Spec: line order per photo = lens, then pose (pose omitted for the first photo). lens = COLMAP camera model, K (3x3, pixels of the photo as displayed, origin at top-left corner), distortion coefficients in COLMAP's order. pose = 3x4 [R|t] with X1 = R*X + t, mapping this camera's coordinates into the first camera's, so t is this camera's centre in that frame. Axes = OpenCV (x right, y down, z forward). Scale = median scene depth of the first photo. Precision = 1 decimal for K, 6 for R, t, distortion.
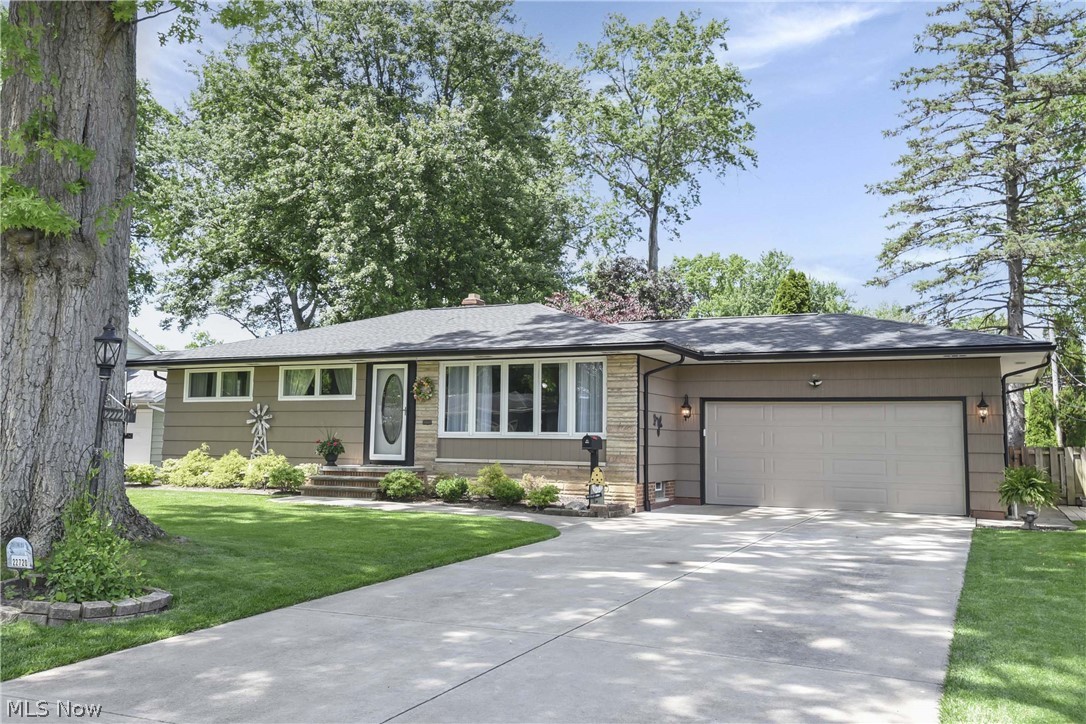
lens RADIAL K [[965.5, 0, 550.0], [0, 965.5, 360.4], [0, 0, 1]] dist [0.049154, -0.010217]
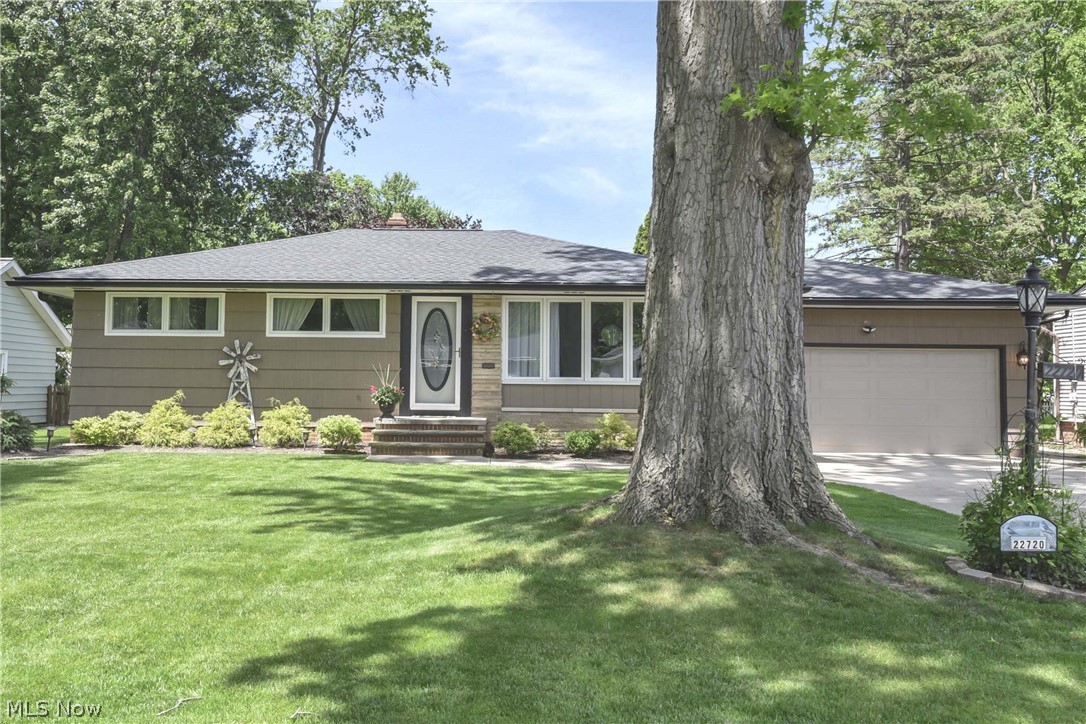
lens RADIAL K [[1057.5, 0, 534.0], [0, 1057.5, 359.5], [0, 0, 1]] dist [0.014476, 0.000000]
pose [[0.903469, 0.007420, 0.428589, -0.477090], [-0.035506, 0.997710, 0.057574, 0.002608], [-0.427180, -0.067234, 0.901663, 0.129305]]
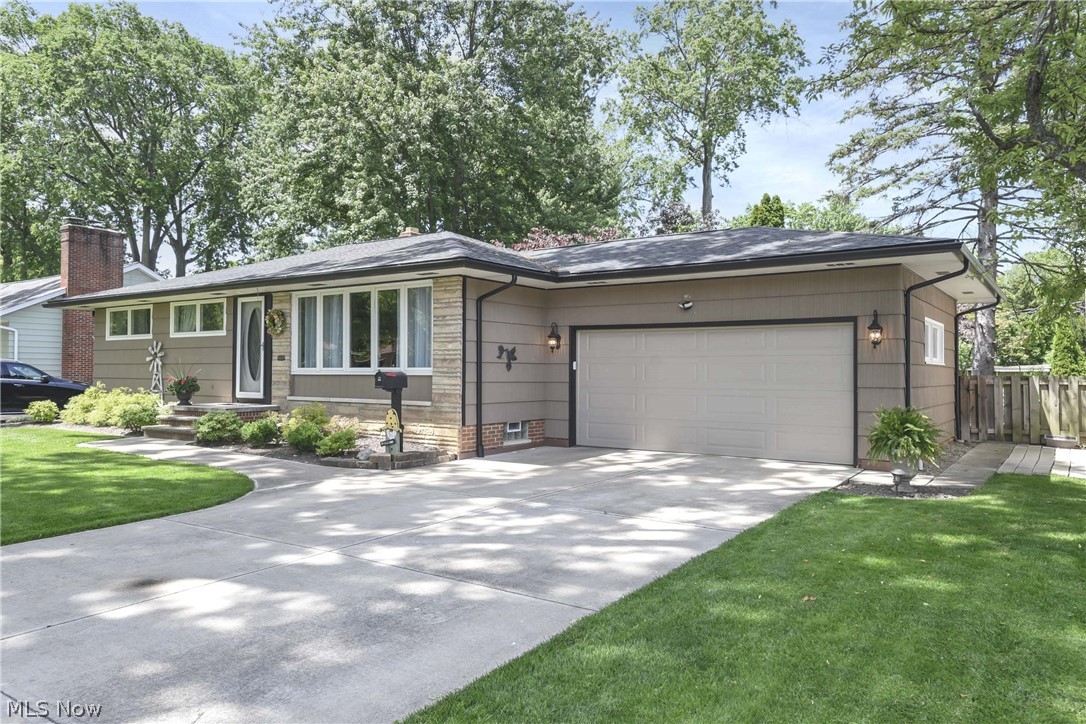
lens RADIAL K [[779.9, 0, 544.9], [0, 779.9, 366.0], [0, 0, 1]] dist [0.014962, 0.002144]
pose [[0.986998, -0.011352, -0.160330, 0.237578], [0.023847, 0.996805, 0.076228, 0.019531], [0.158952, -0.079060, 0.984116, 0.285336]]
